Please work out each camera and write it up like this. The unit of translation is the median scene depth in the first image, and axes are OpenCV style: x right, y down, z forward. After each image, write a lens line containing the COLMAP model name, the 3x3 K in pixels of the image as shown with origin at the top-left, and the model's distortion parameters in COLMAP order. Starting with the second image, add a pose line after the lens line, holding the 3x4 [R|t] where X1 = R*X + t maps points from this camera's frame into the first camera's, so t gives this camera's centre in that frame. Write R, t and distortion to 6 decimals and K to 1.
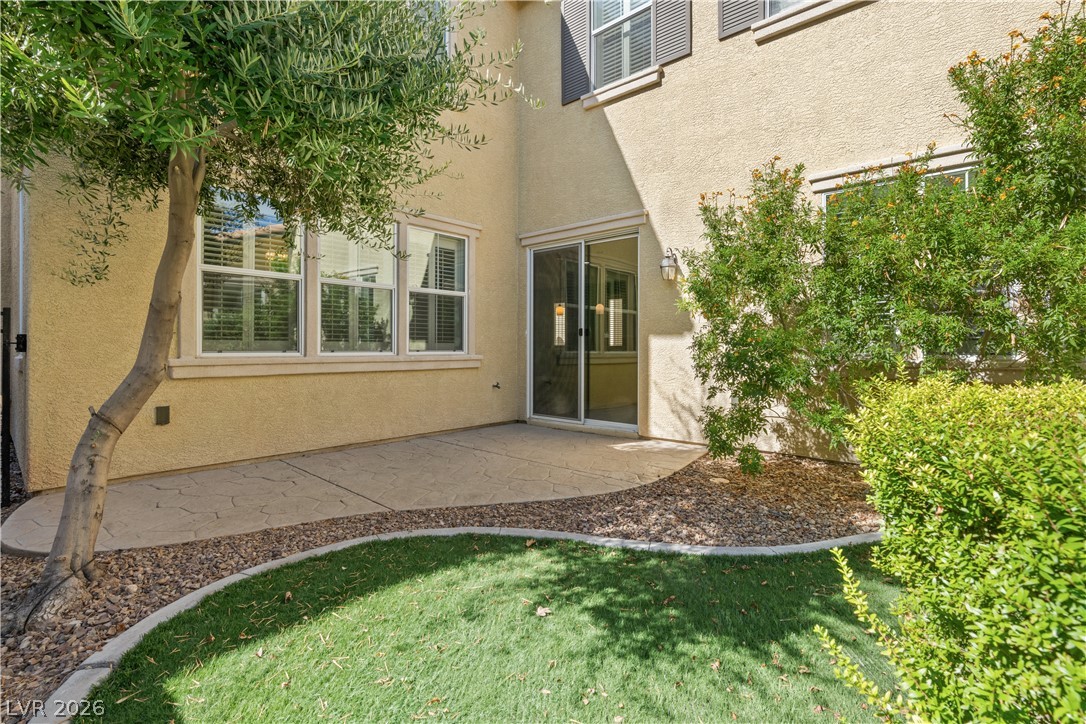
lens RADIAL K [[490.7, 0, 544.9], [0, 490.7, 348.3], [0, 0, 1]] dist [-0.006425, 0.001128]
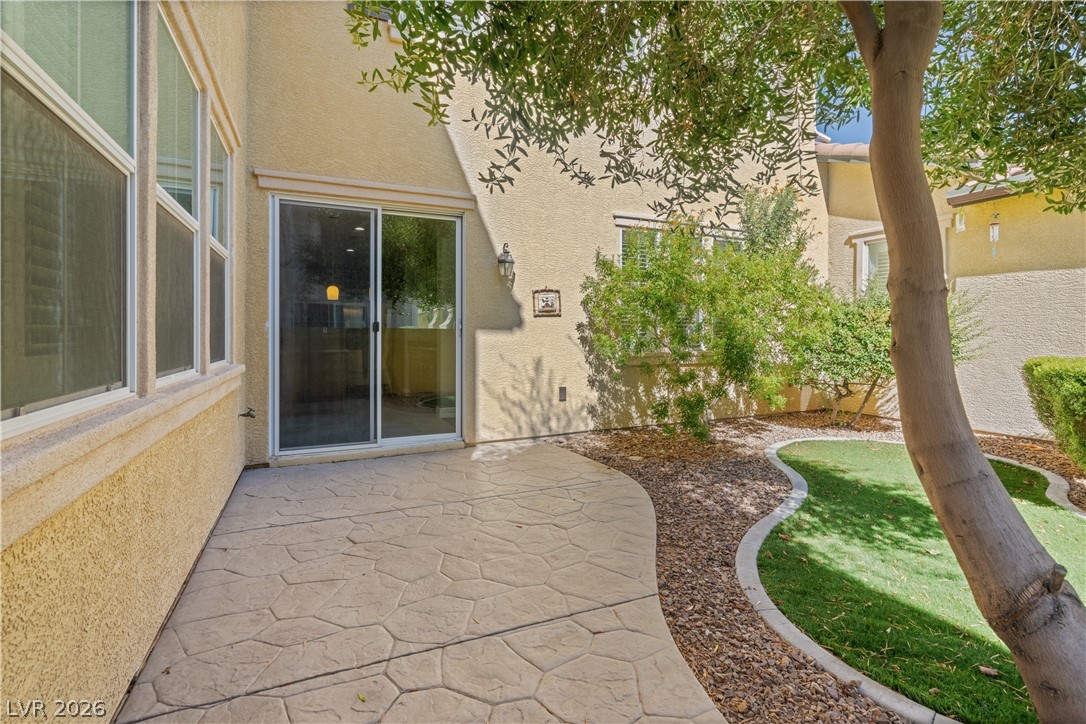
lens RADIAL K [[503.0, 0, 541.0], [0, 503.0, 334.9], [0, 0, 1]] dist [-0.006186, -0.000076]
pose [[0.404945, -0.005013, 0.914327, -0.735770], [0.003990, 0.999985, 0.003716, -0.029420], [-0.914332, 0.002144, 0.404959, 0.615617]]
